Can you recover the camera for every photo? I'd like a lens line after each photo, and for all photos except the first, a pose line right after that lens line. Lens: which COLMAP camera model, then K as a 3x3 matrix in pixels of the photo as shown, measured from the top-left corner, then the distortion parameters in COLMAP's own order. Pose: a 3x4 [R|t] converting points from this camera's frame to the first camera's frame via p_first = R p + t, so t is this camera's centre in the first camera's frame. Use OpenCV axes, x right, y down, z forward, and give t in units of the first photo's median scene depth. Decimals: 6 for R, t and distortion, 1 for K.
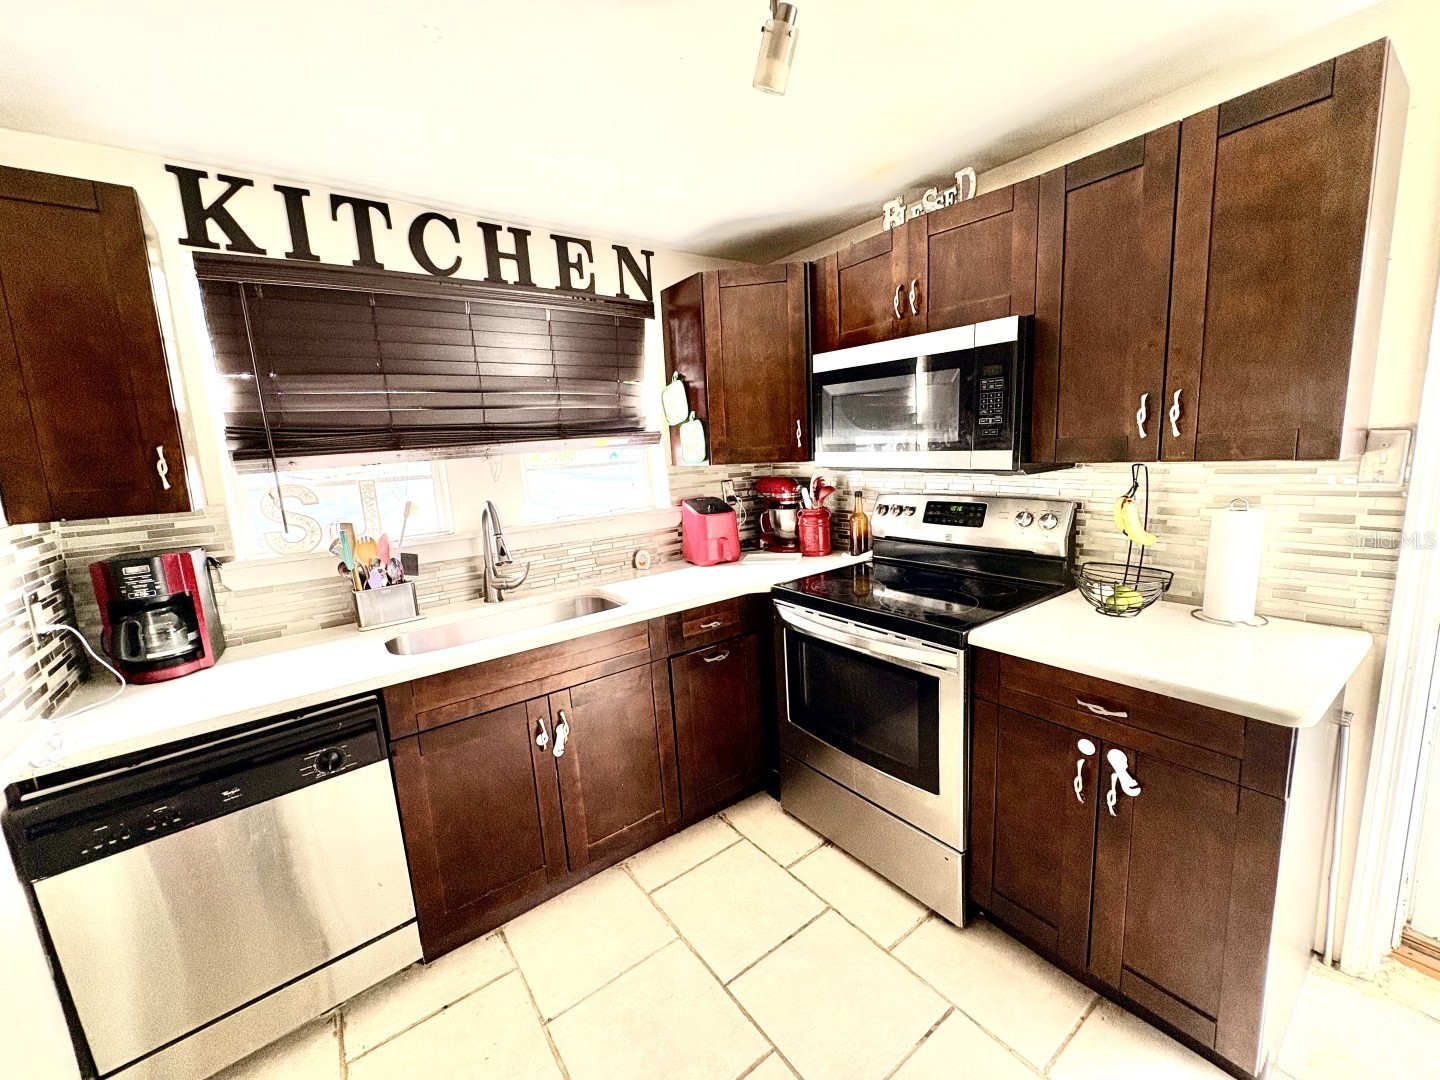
lens RADIAL K [[574.0, 0, 726.4], [0, 574.0, 537.6], [0, 0, 1]] dist [0.001974, -0.000095]
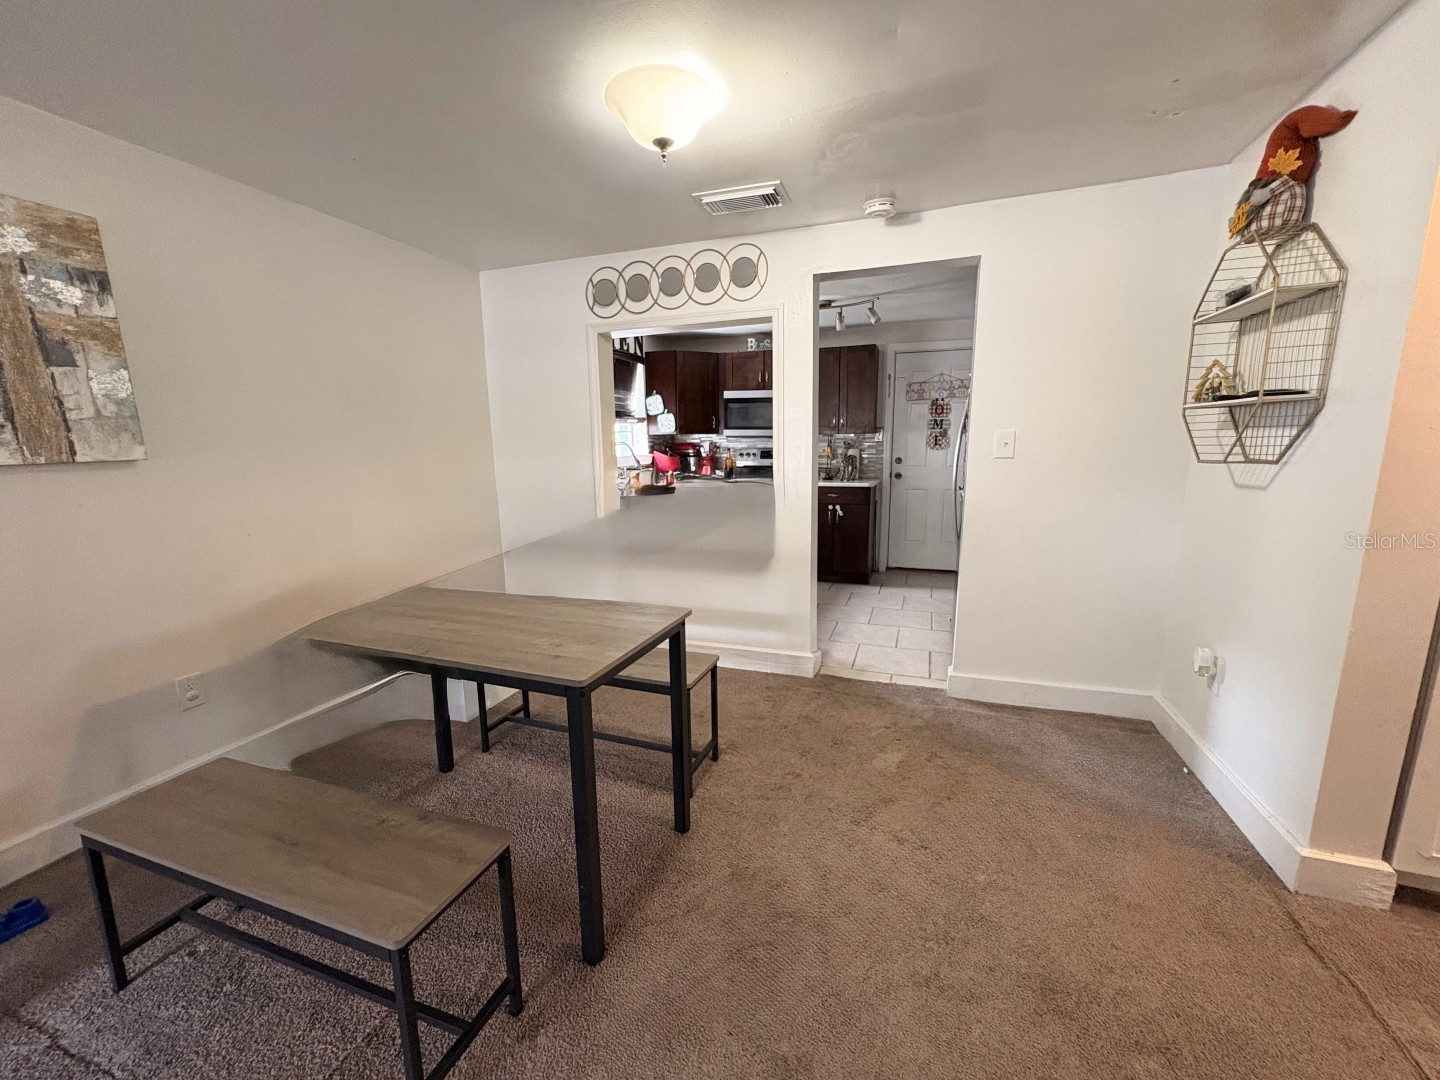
lens RADIAL K [[574.0, 0, 726.4], [0, 574.0, 537.6], [0, 0, 1]] dist [0.001974, -0.000095]
pose [[0.829046, -0.052344, 0.556725, -1.163040], [0.057552, 0.998309, 0.008159, 0.279024], [-0.556210, 0.025277, 0.830657, -0.992713]]
